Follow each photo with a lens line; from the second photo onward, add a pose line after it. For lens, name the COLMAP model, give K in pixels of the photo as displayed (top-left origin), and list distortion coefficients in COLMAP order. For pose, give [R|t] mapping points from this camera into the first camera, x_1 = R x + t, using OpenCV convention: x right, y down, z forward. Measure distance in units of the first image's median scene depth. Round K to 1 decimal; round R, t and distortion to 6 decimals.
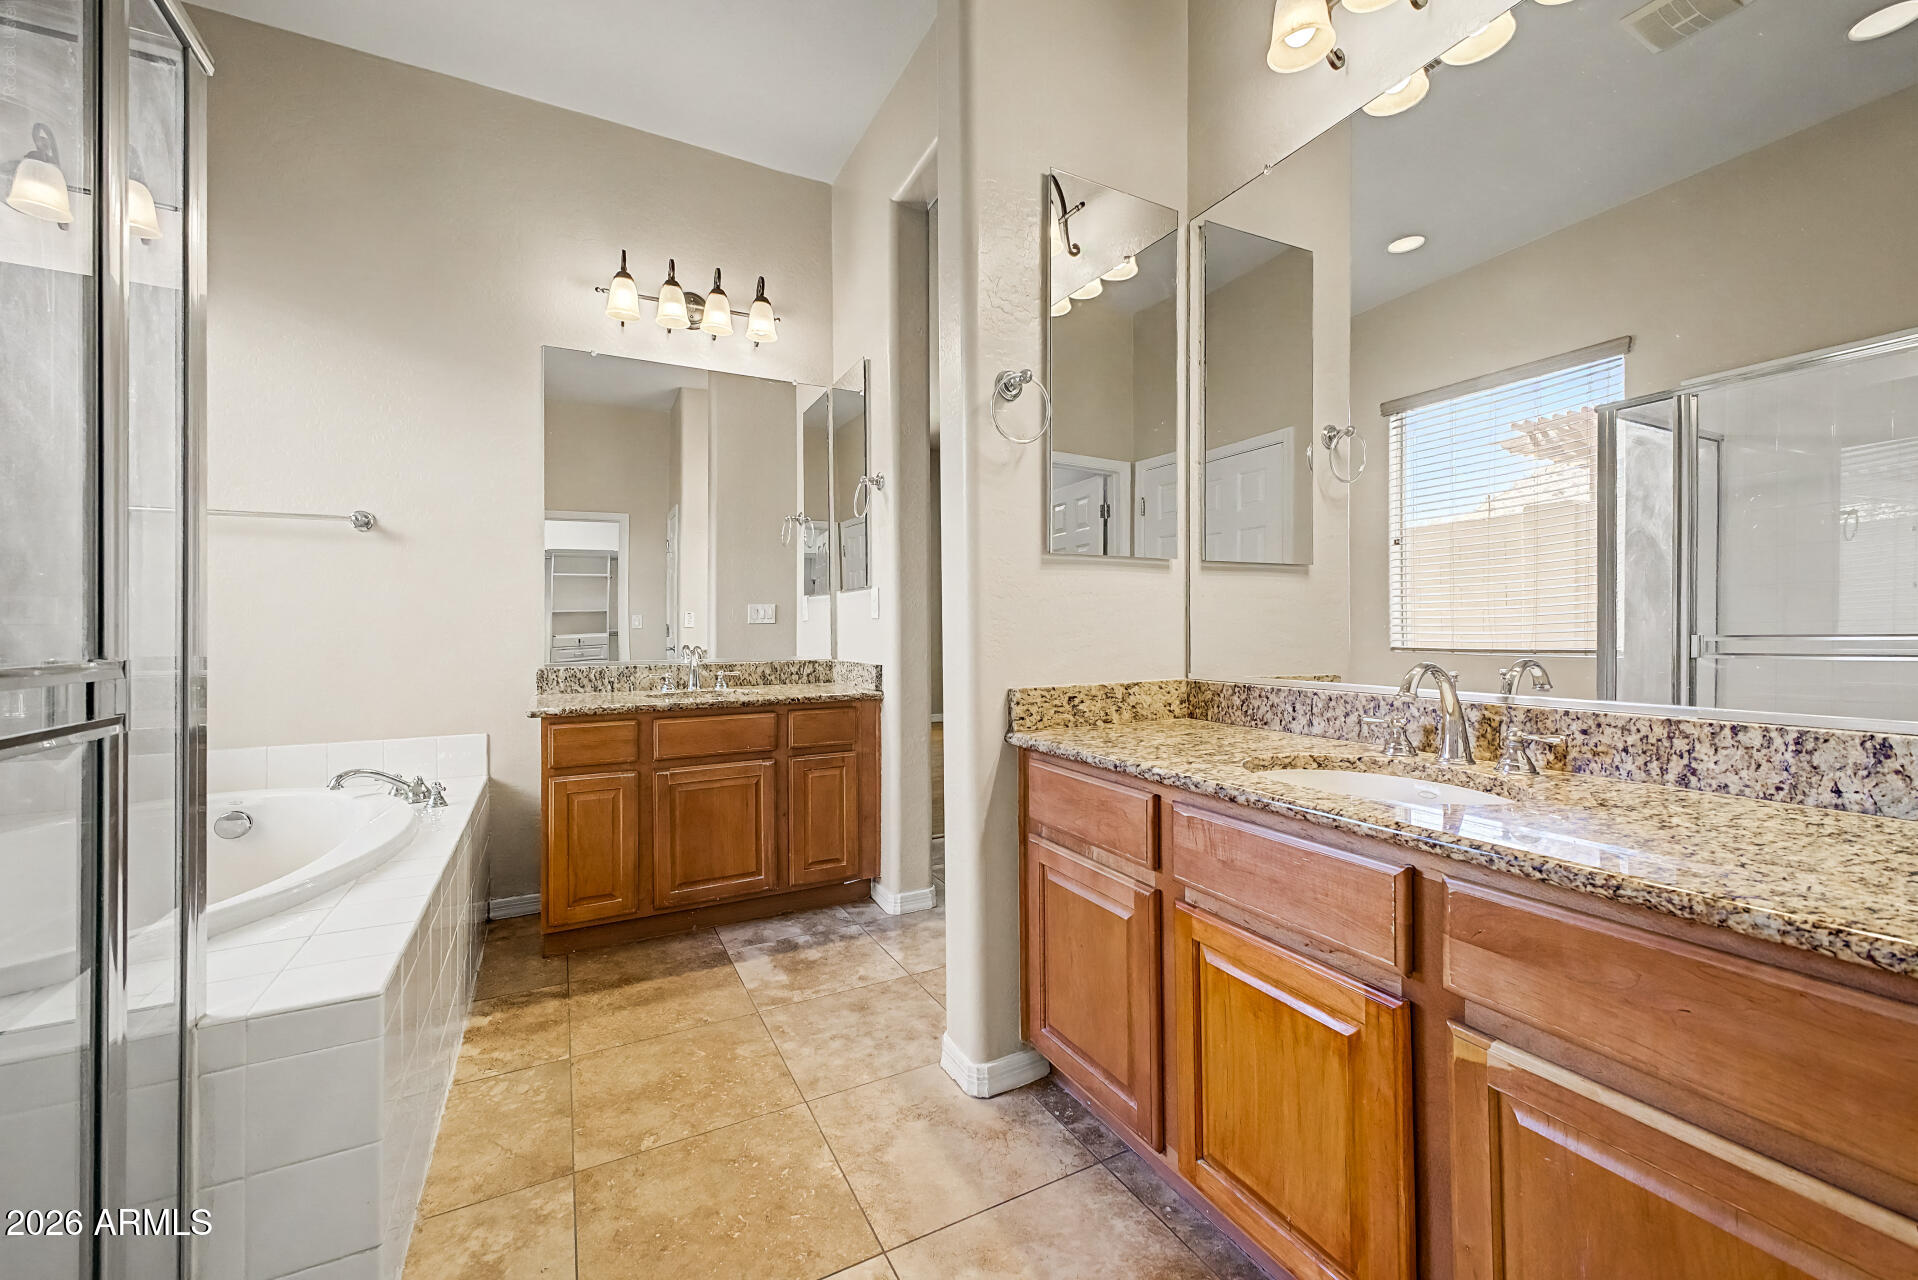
lens RADIAL K [[744.0, 0, 962.0], [0, 744.0, 622.5], [0, 0, 1]] dist [0.003678, -0.002258]
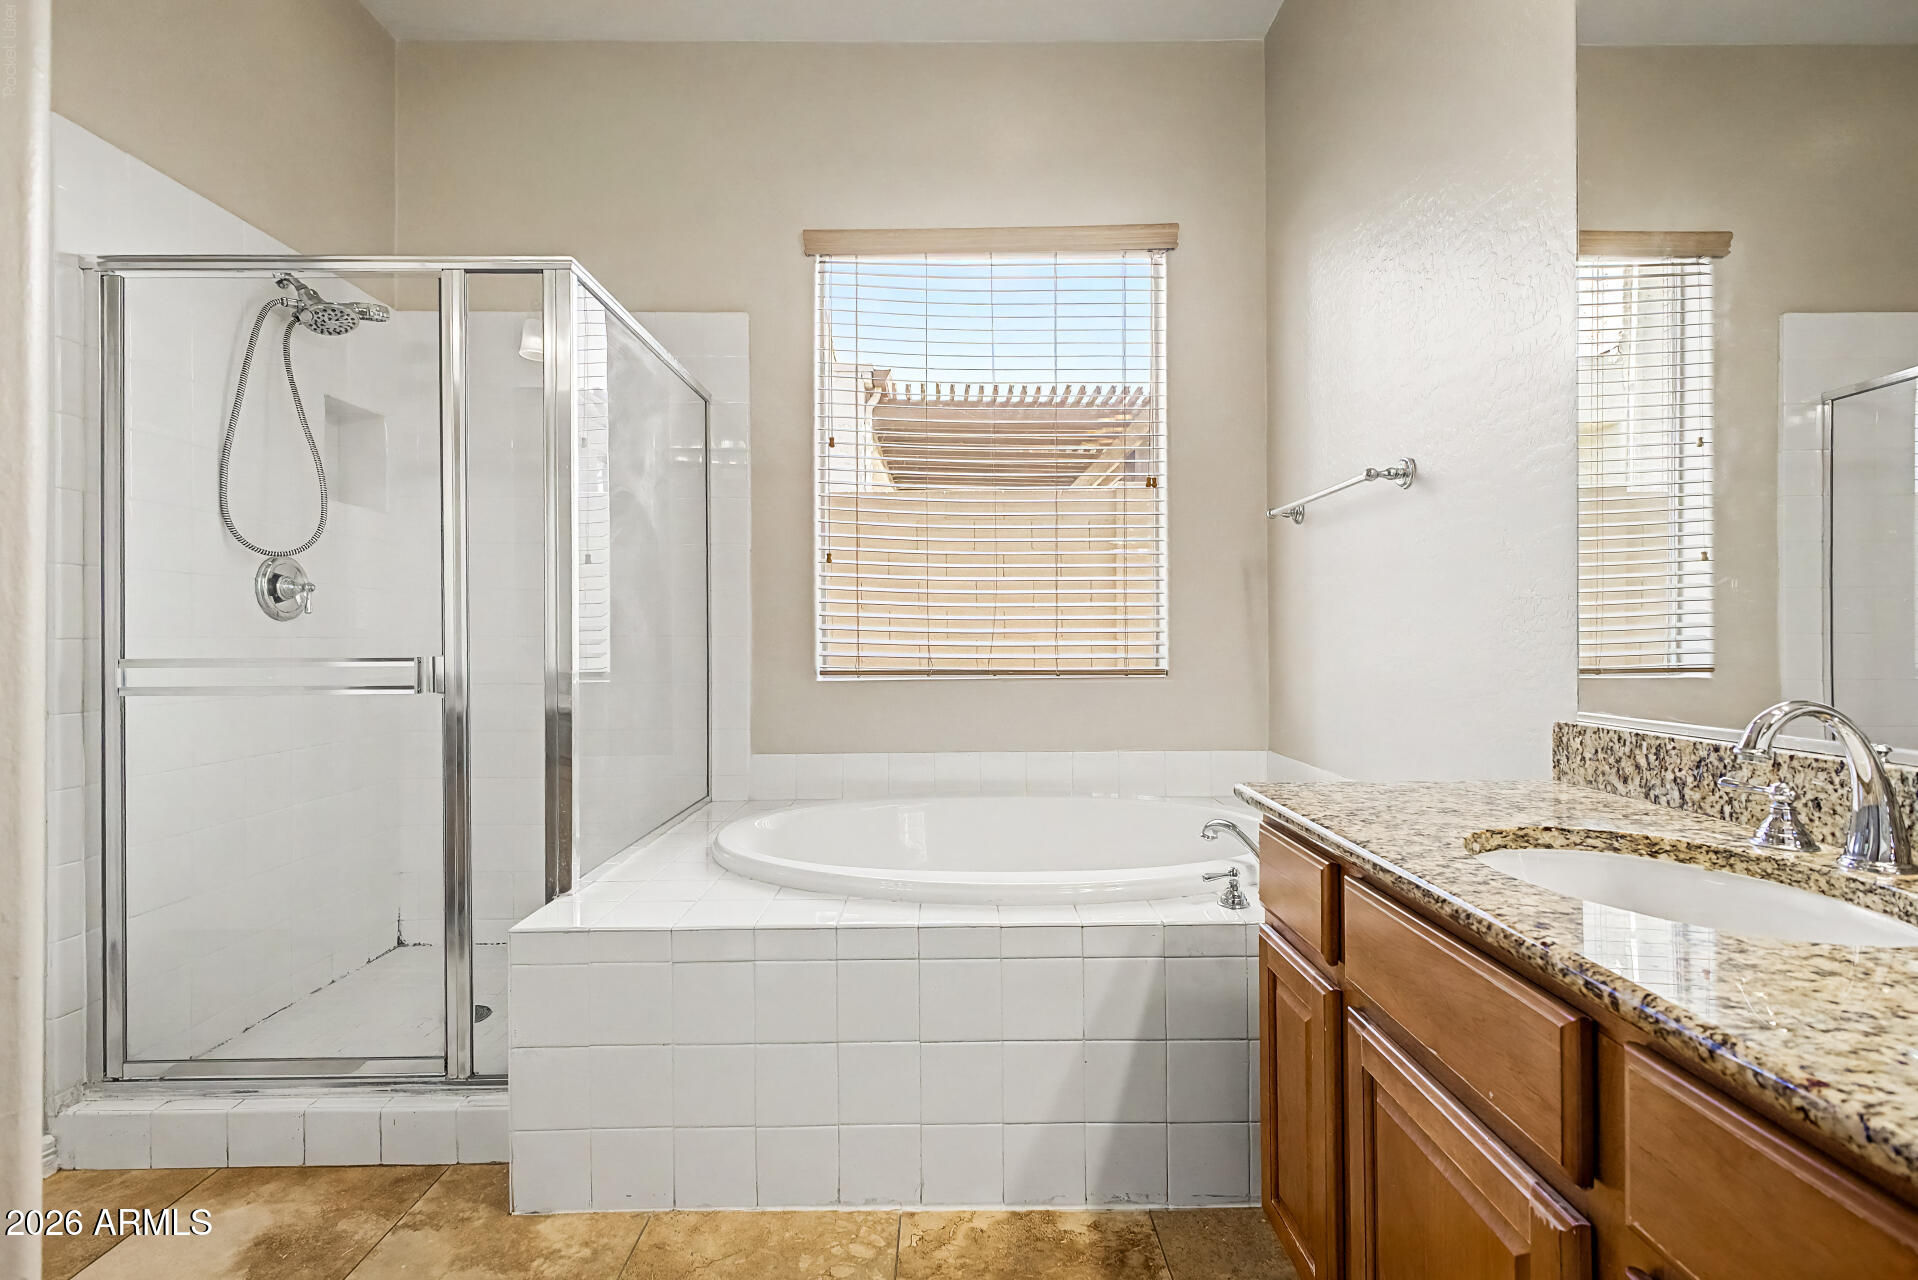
lens RADIAL K [[848.3, 0, 968.0], [0, 848.3, 630.8], [0, 0, 1]] dist [-0.019949, 0.000348]
pose [[-0.443738, -0.004783, -0.896144, 0.048817], [-0.005305, 0.999982, -0.002710, 0.010386], [0.896141, 0.003552, -0.443755, 0.941417]]
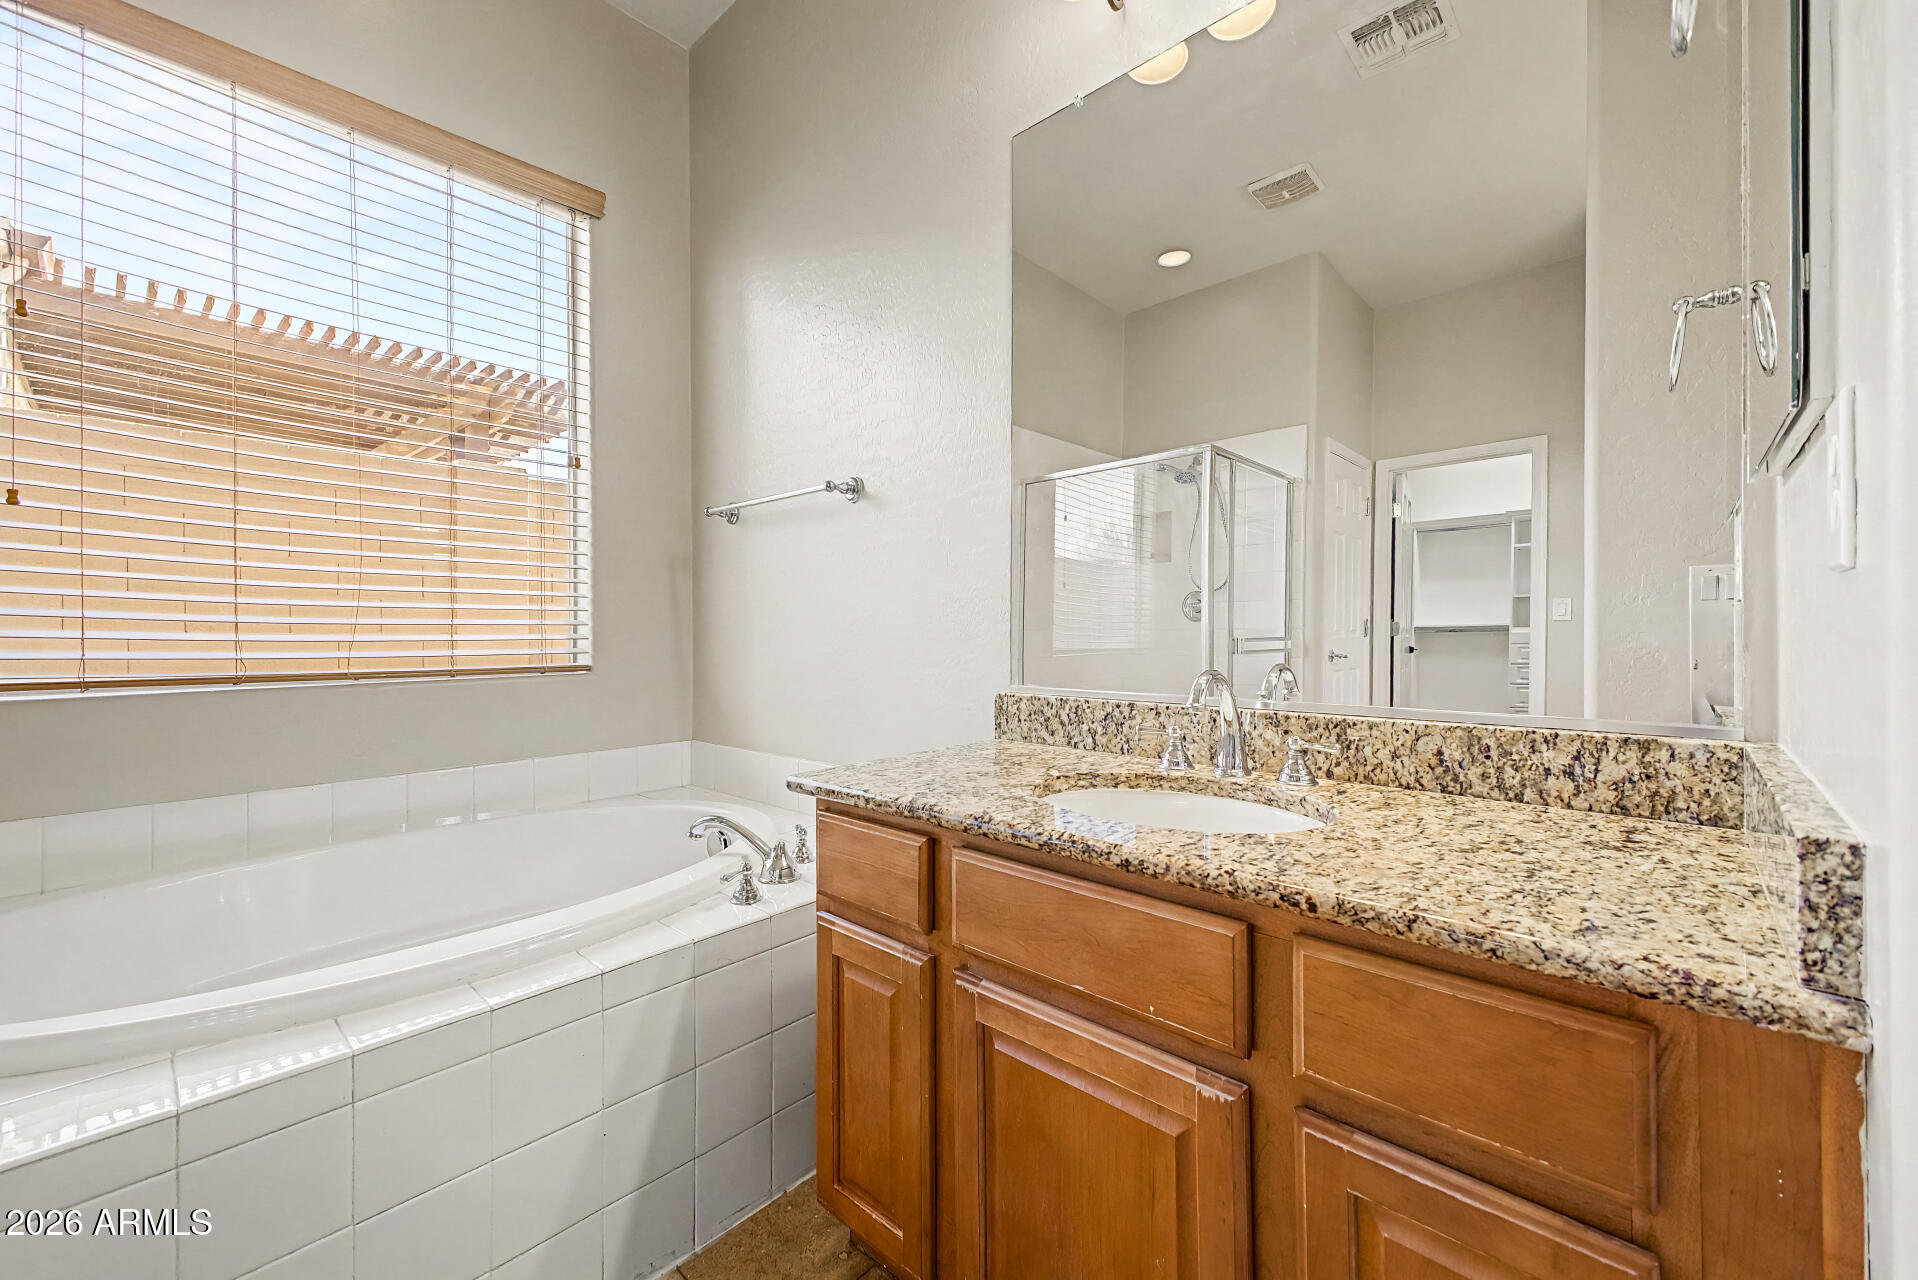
lens RADIAL K [[744.0, 0, 978.8], [0, 744.0, 629.4], [0, 0, 1]] dist [0.003678, -0.002258]
pose [[0.367684, -0.002781, -0.929947, -0.029305], [-0.006119, 0.999967, -0.005409, 0.014808], [0.929931, 0.007679, 0.367654, 0.800626]]
